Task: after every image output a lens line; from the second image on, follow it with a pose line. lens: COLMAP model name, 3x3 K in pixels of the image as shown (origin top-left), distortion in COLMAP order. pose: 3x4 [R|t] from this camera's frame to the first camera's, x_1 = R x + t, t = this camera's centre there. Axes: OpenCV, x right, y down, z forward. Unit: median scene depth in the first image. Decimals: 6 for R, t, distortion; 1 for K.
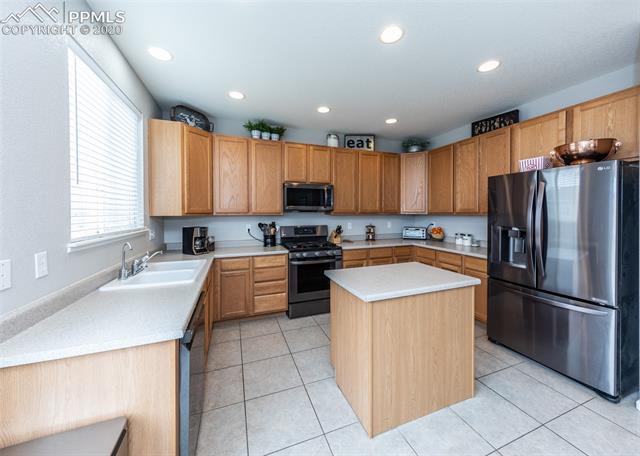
lens RADIAL K [[232.7, 0, 320.2], [0, 232.7, 216.0], [0, 0, 1]] dist [-0.000460, -0.000018]
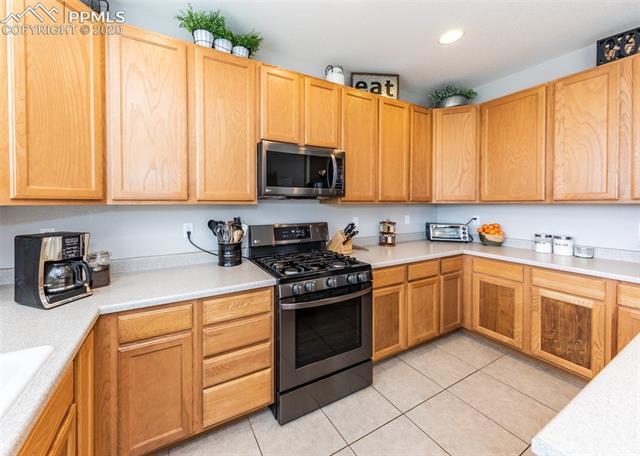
lens RADIAL K [[237.9, 0, 283.6], [0, 237.9, 206.6], [0, 0, 1]] dist [0.000546, -0.000002]
pose [[0.995290, -0.001462, 0.096928, -0.153932], [0.001597, 0.999998, -0.001317, 0.001171], [-0.096926, 0.001466, 0.995290, 0.473408]]
